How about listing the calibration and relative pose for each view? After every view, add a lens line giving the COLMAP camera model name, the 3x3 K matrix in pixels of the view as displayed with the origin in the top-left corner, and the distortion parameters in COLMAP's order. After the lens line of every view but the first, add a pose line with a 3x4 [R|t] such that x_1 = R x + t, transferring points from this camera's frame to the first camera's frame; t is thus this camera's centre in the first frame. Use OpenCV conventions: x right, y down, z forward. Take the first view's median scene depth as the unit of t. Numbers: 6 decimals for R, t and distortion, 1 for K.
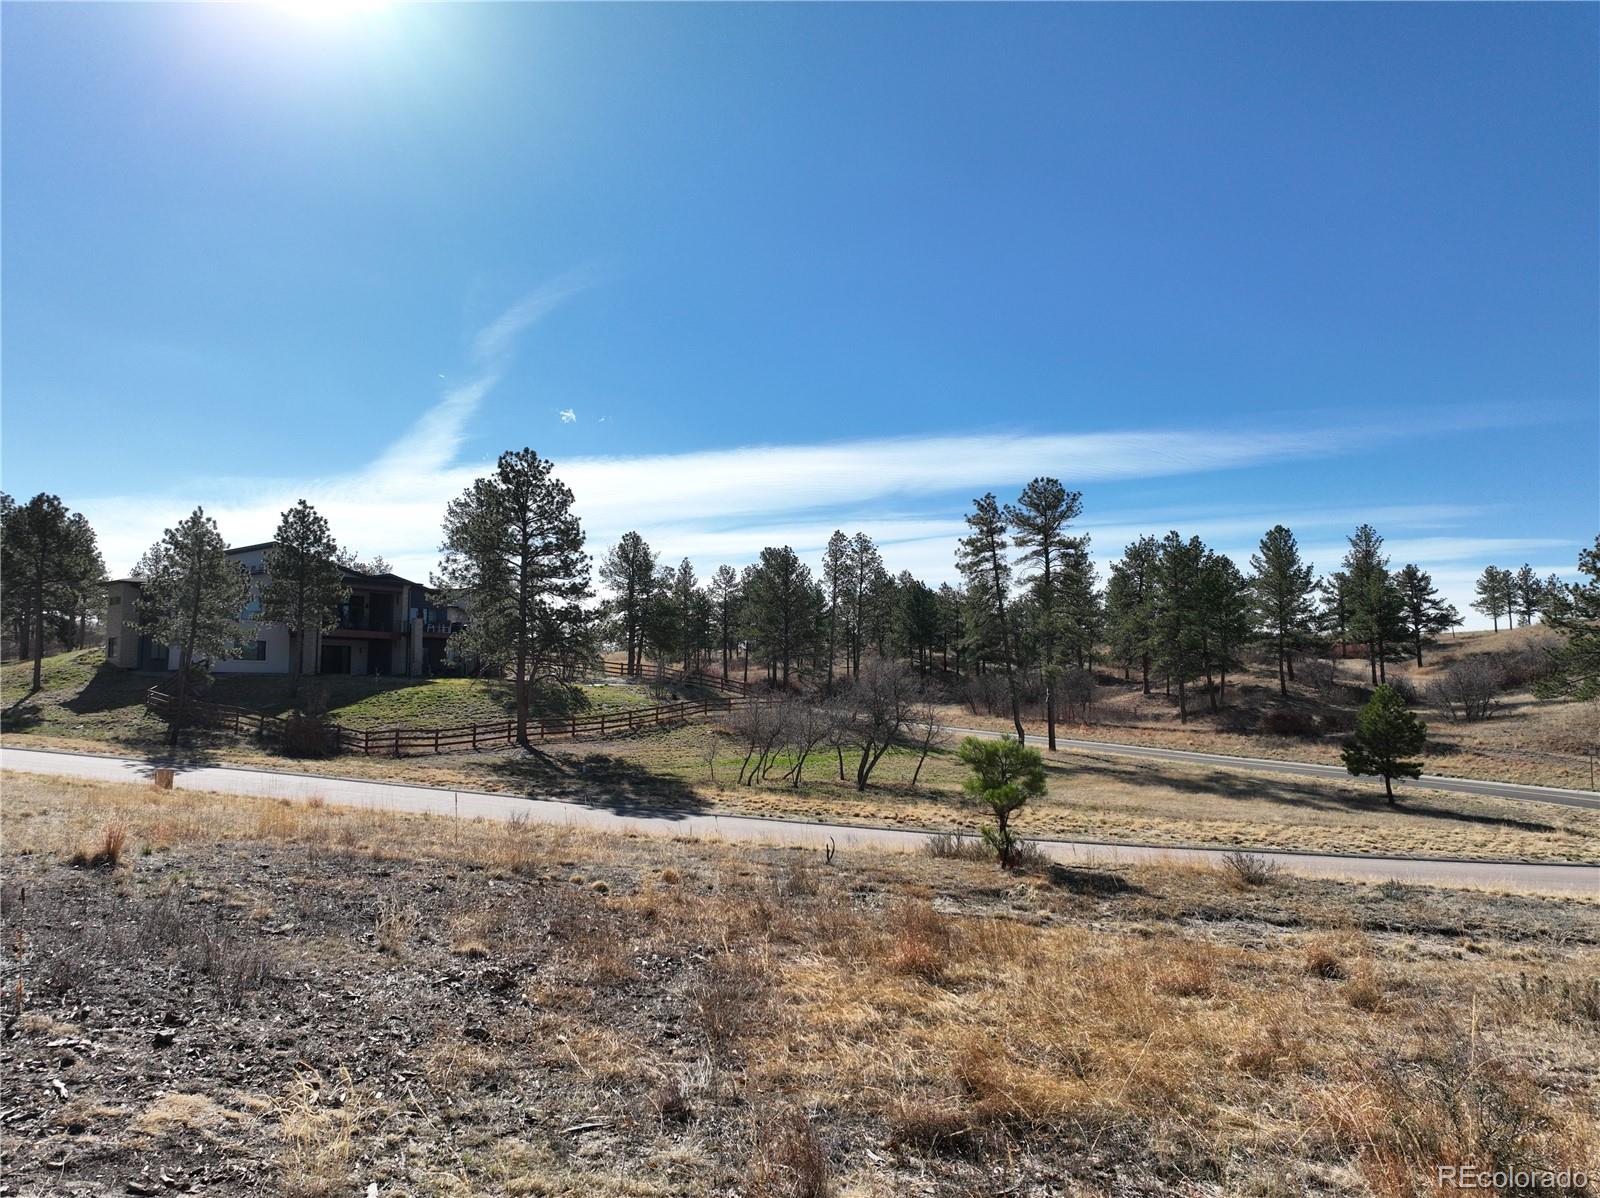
lens RADIAL K [[1127.7, 0, 805.6], [0, 1127.7, 604.4], [0, 0, 1]] dist [-0.002328, 0.022917]
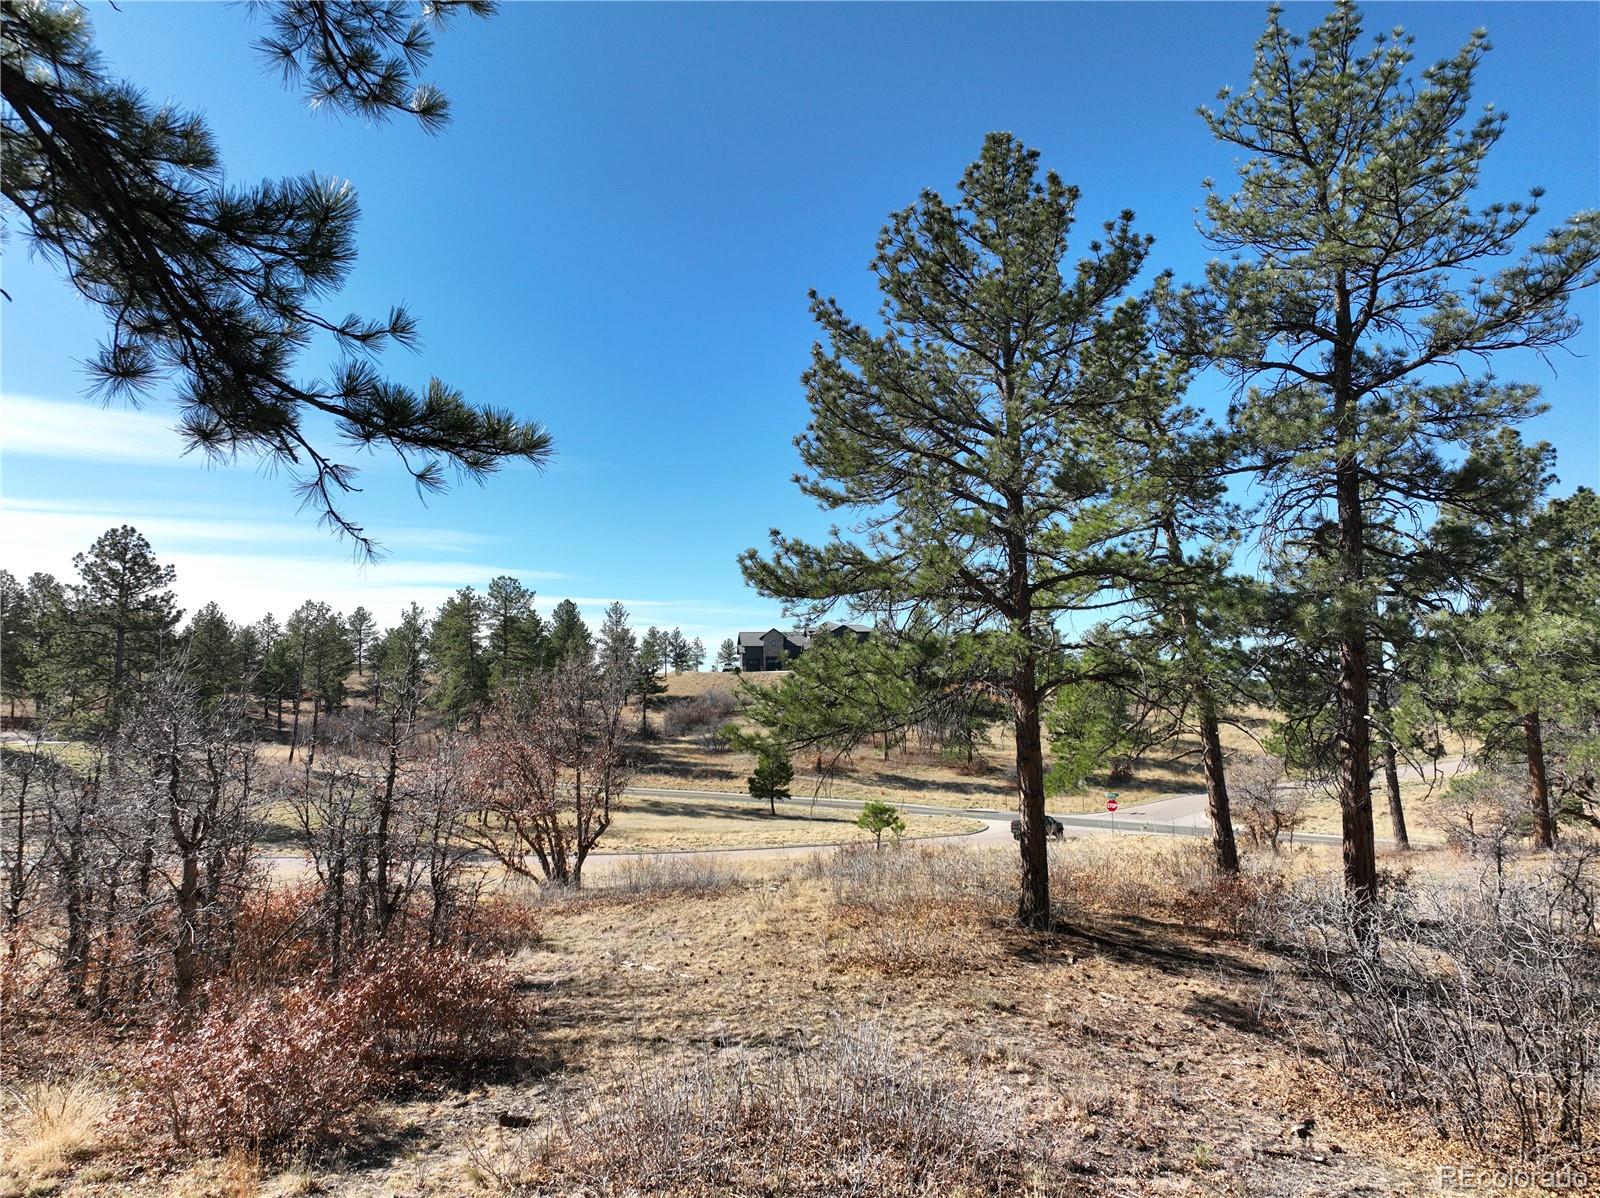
lens RADIAL K [[1127.7, 0, 803.8], [0, 1127.7, 601.2], [0, 0, 1]] dist [-0.002328, 0.022917]
pose [[0.706790, 0.066223, 0.704317, -0.458198], [-0.057805, 0.997686, -0.035799, -0.058249], [-0.705057, -0.015410, 0.708983, -0.154276]]
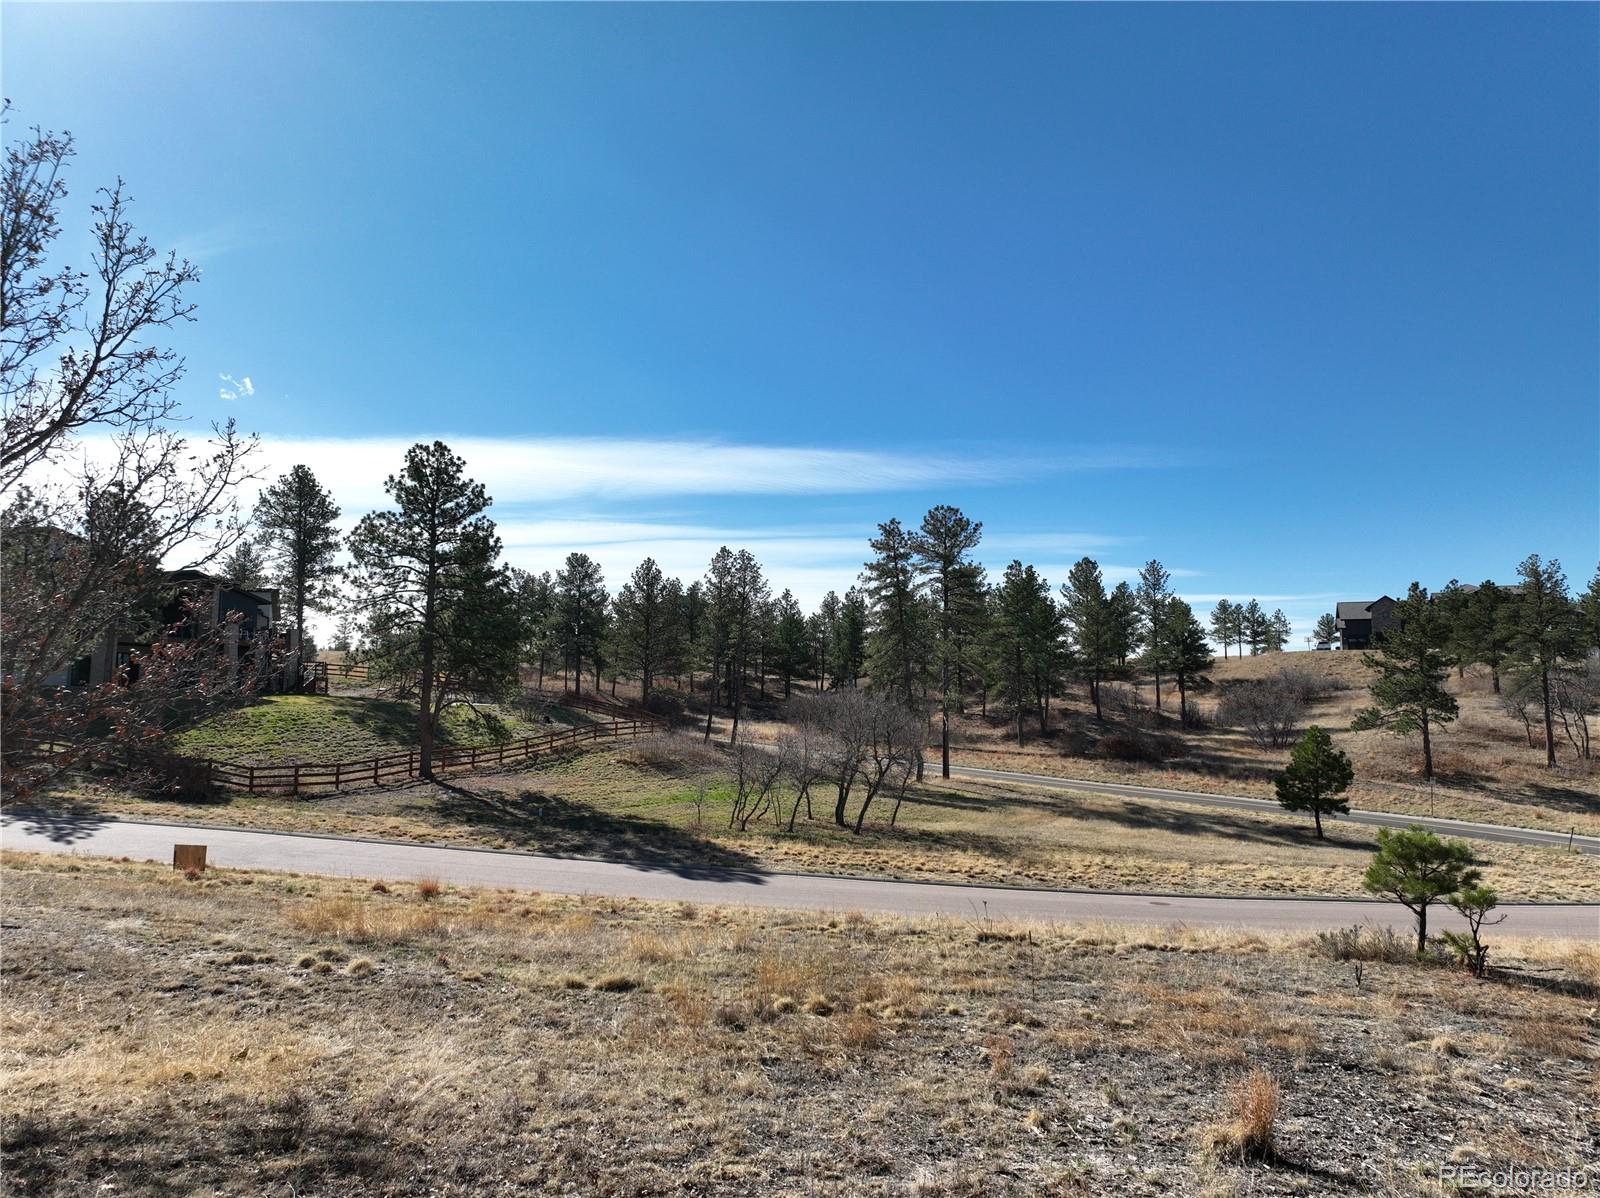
lens RADIAL K [[1127.7, 0, 805.8], [0, 1127.7, 595.9], [0, 0, 1]] dist [-0.002328, 0.022917]
pose [[0.966758, 0.037863, 0.252874, -0.160649], [-0.035026, 0.999263, -0.015715, -0.012295], [-0.253283, 0.006335, 0.967372, 0.062747]]
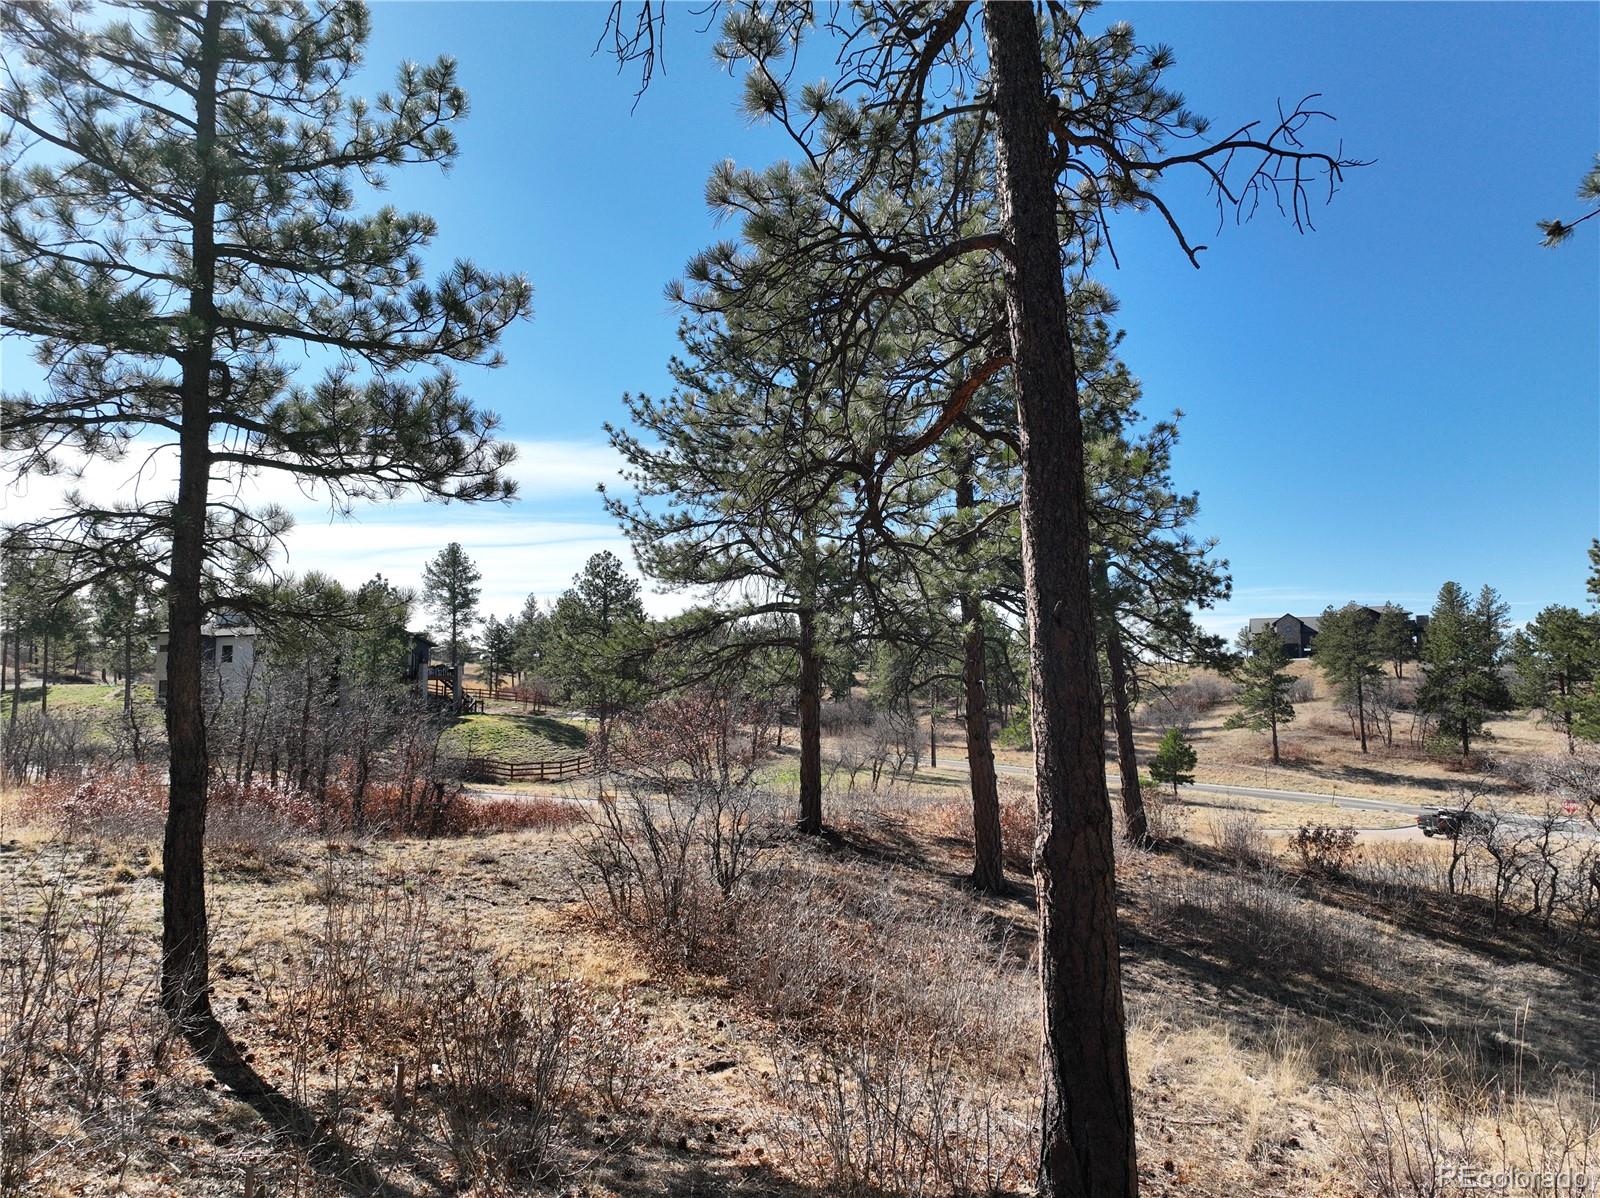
lens RADIAL K [[1127.7, 0, 805.2], [0, 1127.7, 598.2], [0, 0, 1]] dist [-0.002328, 0.022917]
pose [[0.958870, 0.028009, 0.282460, -0.341279], [-0.025222, 0.999591, -0.013499, -0.059502], [-0.282722, 0.005819, 0.959184, -0.312442]]
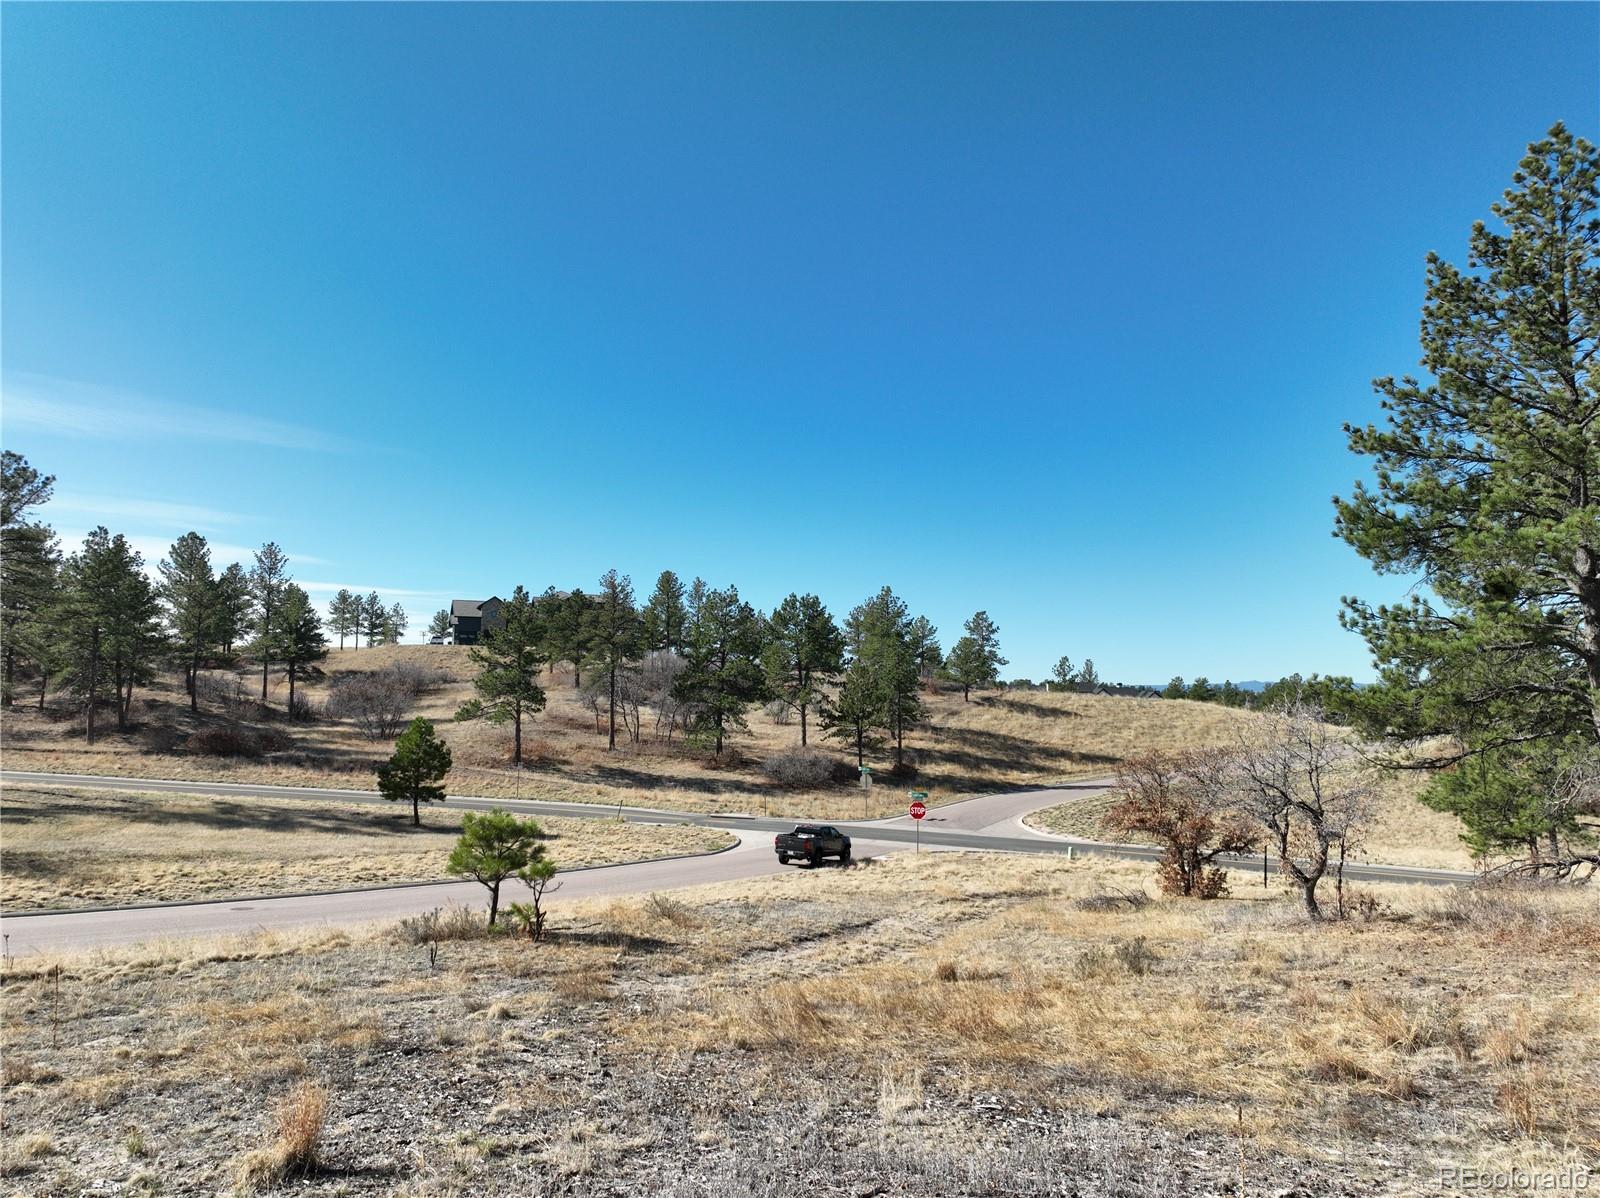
lens RADIAL K [[1127.7, 0, 804.2], [0, 1127.7, 596.4], [0, 0, 1]] dist [-0.002328, 0.022917]
pose [[0.537840, 0.092934, 0.837909, -0.155482], [-0.086144, 0.994761, -0.055037, -0.012020], [-0.838634, -0.042580, 0.543028, 0.065182]]
